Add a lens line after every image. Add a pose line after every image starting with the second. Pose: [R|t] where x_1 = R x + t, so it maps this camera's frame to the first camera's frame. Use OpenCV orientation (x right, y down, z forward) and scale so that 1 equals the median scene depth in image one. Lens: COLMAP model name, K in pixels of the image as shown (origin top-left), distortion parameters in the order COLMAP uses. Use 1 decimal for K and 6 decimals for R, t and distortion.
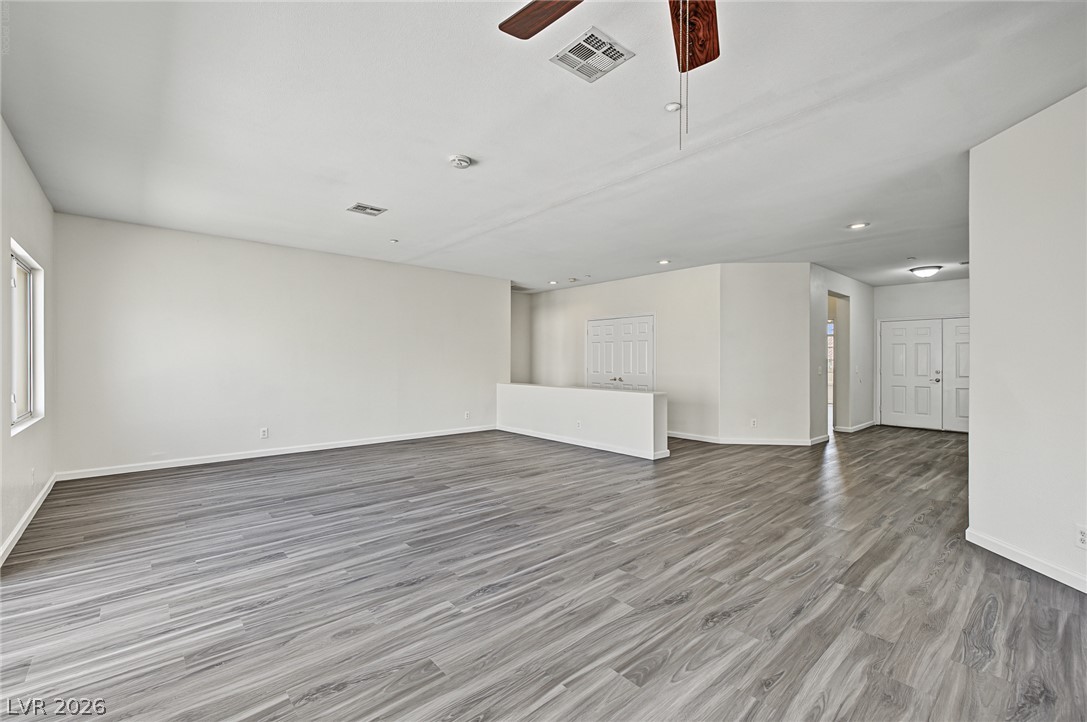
lens RADIAL K [[460.8, 0, 539.6], [0, 460.8, 363.9], [0, 0, 1]] dist [0.012911, -0.000599]
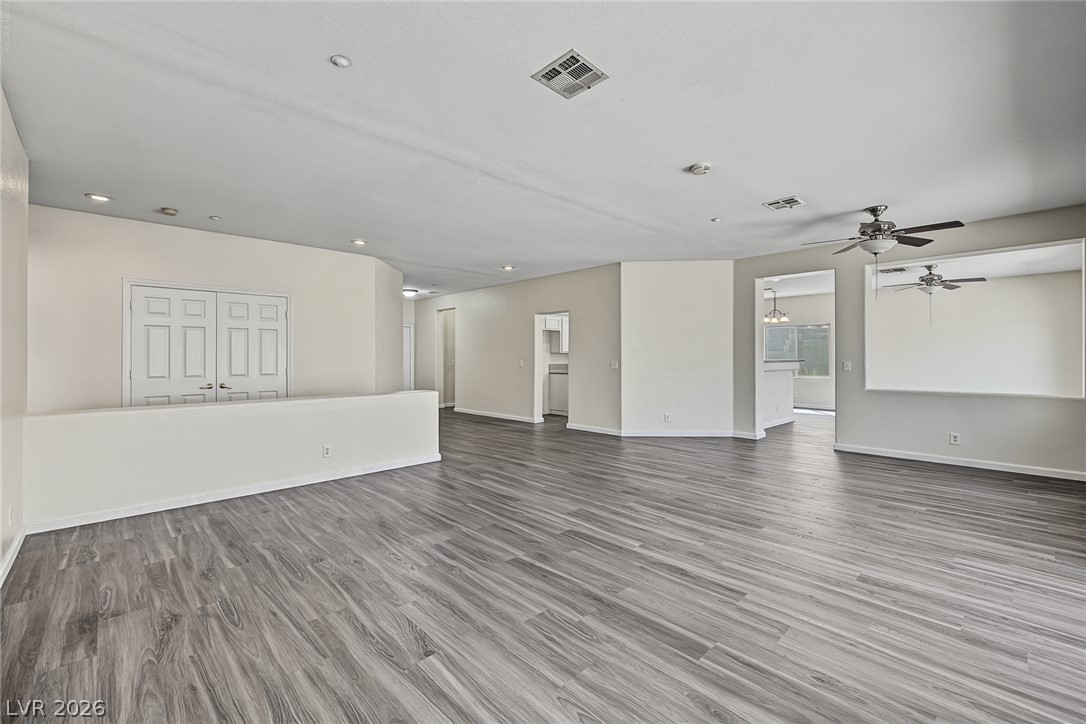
lens RADIAL K [[460.4, 0, 536.1], [0, 460.4, 357.9], [0, 0, 1]] dist [0.012911, -0.000599]
pose [[-0.037340, -0.004571, 0.999292, -0.969121], [0.008242, 0.999954, 0.004882, -0.009791], [-0.999269, 0.008418, -0.037300, 1.132318]]
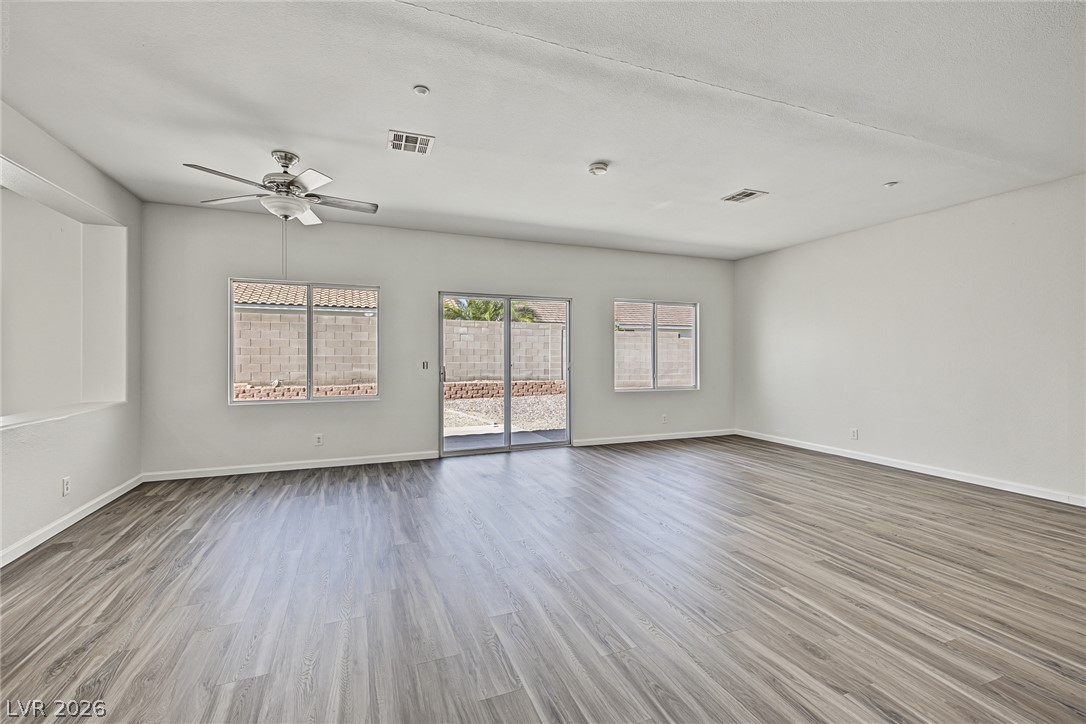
lens RADIAL K [[460.4, 0, 530.5], [0, 460.4, 356.7], [0, 0, 1]] dist [0.012911, -0.000599]
pose [[-0.339970, 0.001418, -0.940435, 0.703817], [-0.009767, 0.999940, 0.005039, -0.005857], [0.940386, 0.010898, -0.339935, 0.972761]]
